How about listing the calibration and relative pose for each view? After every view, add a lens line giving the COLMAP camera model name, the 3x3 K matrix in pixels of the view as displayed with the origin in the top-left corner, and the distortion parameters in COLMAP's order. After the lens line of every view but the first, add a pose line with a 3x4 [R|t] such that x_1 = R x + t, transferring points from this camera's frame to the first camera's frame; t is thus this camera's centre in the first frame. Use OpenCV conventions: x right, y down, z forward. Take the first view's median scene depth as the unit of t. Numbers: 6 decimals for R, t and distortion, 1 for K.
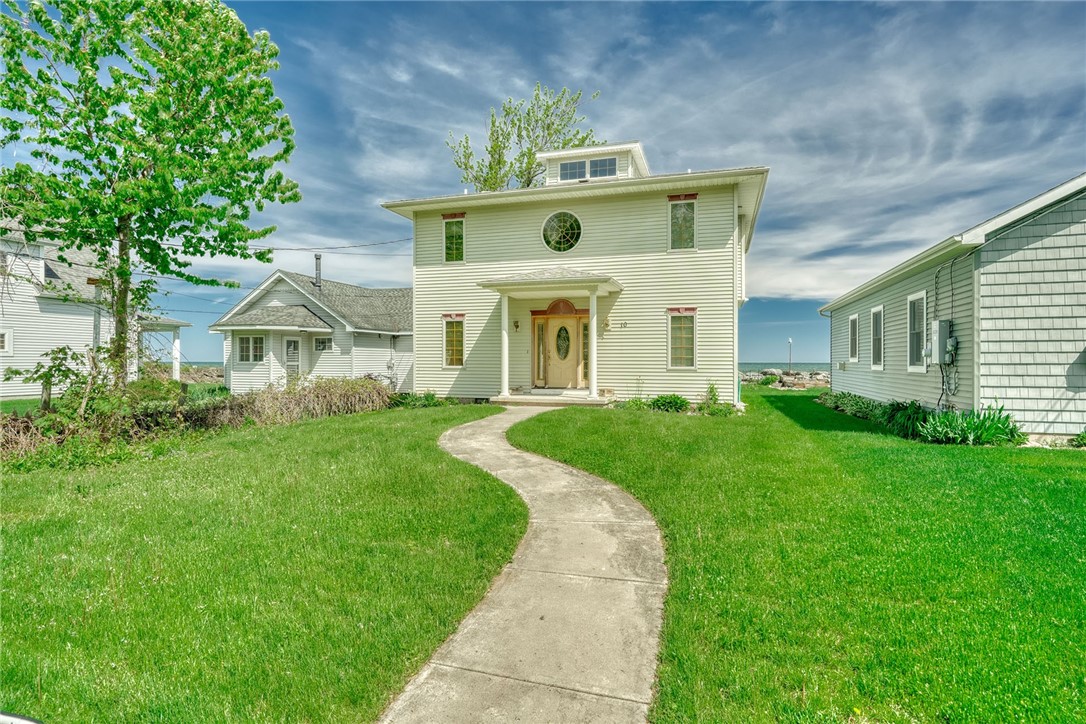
lens RADIAL K [[572.5, 0, 526.6], [0, 572.5, 363.2], [0, 0, 1]] dist [-0.007085, 0.004536]
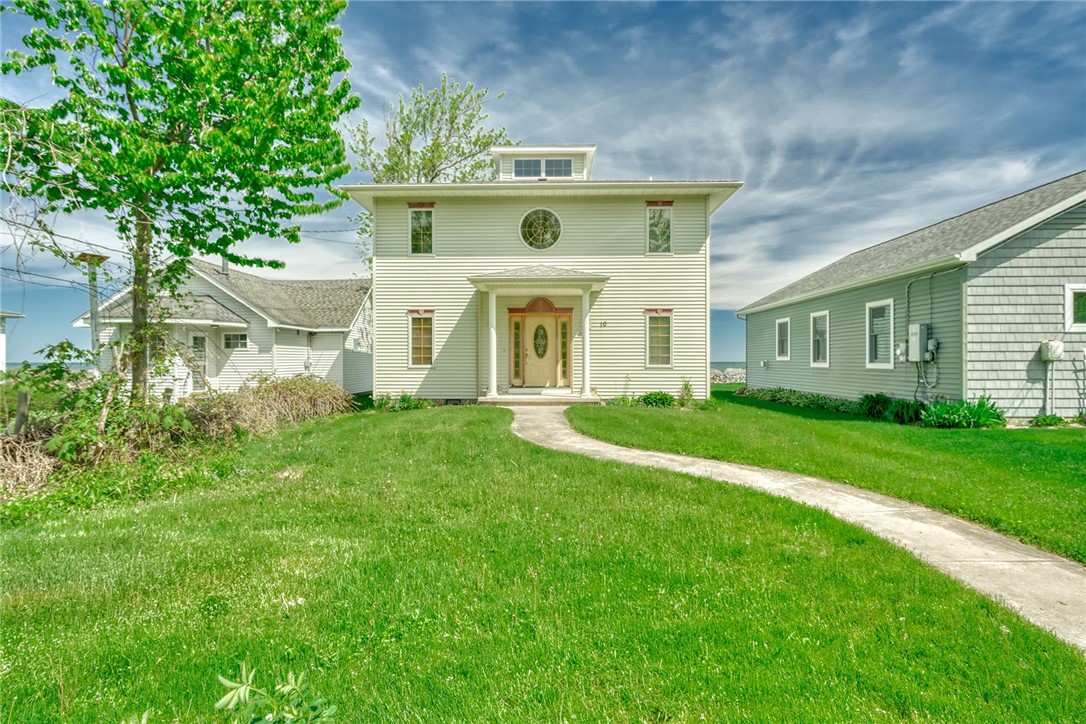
lens RADIAL K [[572.5, 0, 540.6], [0, 572.5, 360.8], [0, 0, 1]] dist [-0.007085, 0.004536]
pose [[0.960255, -0.001655, 0.279120, -0.202648], [0.002779, 0.999990, -0.003632, 0.001512], [-0.279111, 0.004263, 0.960249, 0.047151]]
